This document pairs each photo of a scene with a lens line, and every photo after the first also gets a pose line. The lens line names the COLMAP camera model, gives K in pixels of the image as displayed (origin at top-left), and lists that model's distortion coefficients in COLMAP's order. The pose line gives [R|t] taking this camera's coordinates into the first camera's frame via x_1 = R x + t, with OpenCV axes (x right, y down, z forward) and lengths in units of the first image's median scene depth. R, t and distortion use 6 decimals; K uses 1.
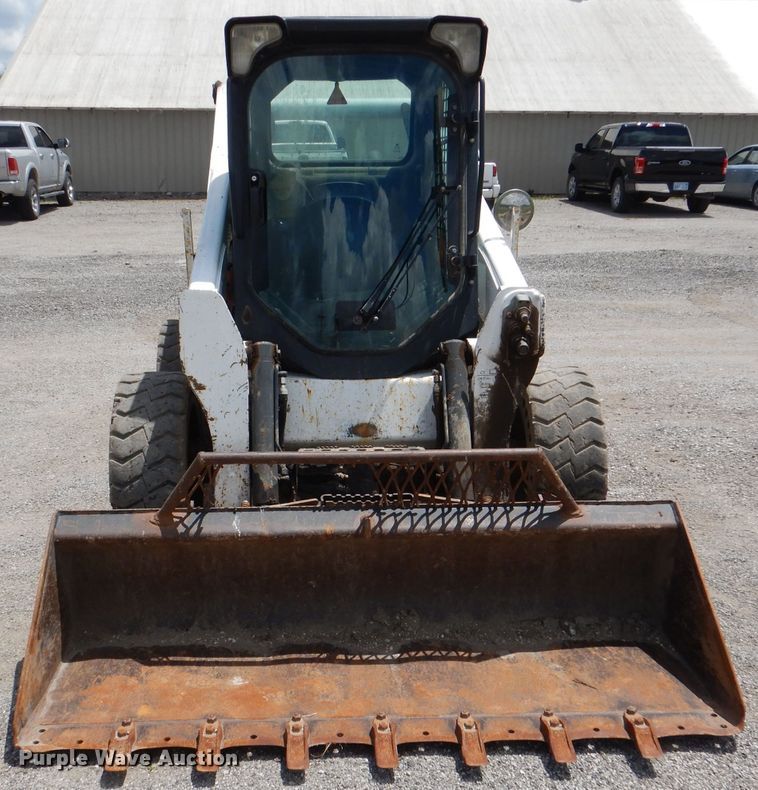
lens RADIAL K [[940.4, 0, 315.9], [0, 940.4, 434.2], [0, 0, 1]] dist [-0.012508, 0.000000]
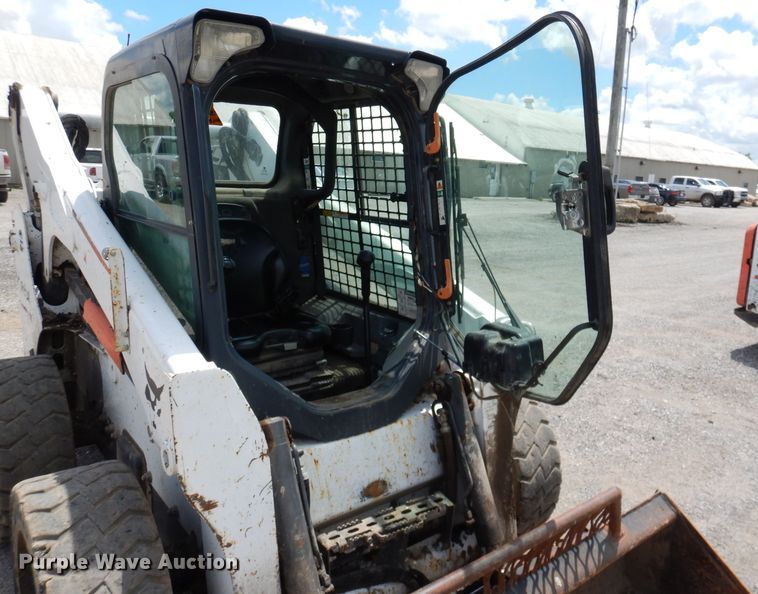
lens RADIAL K [[598.5, 0, 420.1], [0, 598.5, 272.4], [0, 0, 1]] dist [-0.031967, 0.022904]
pose [[0.779732, -0.062826, 0.622954, -0.265215], [0.131903, 0.989106, -0.065346, -0.172232], [-0.612062, 0.133121, 0.779525, 0.531077]]
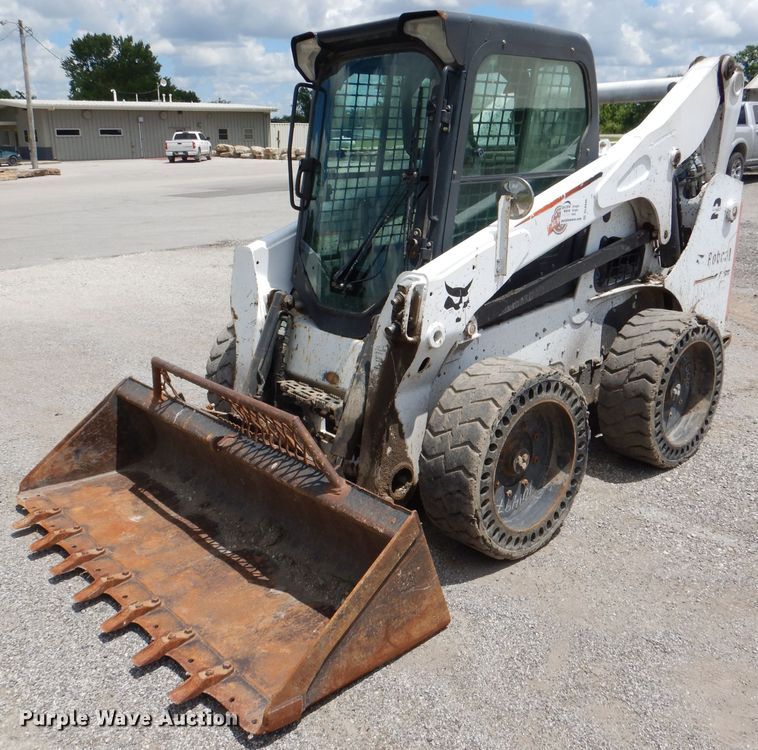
lens RADIAL K [[749.5, 0, 349.8], [0, 749.5, 372.7], [0, 0, 1]] dist [-0.002011, 0.000000]
pose [[0.635107, 0.218706, -0.740815, 0.797670], [-0.201494, 0.972781, 0.114445, -0.128974], [0.745680, 0.076586, 0.661888, 0.410351]]
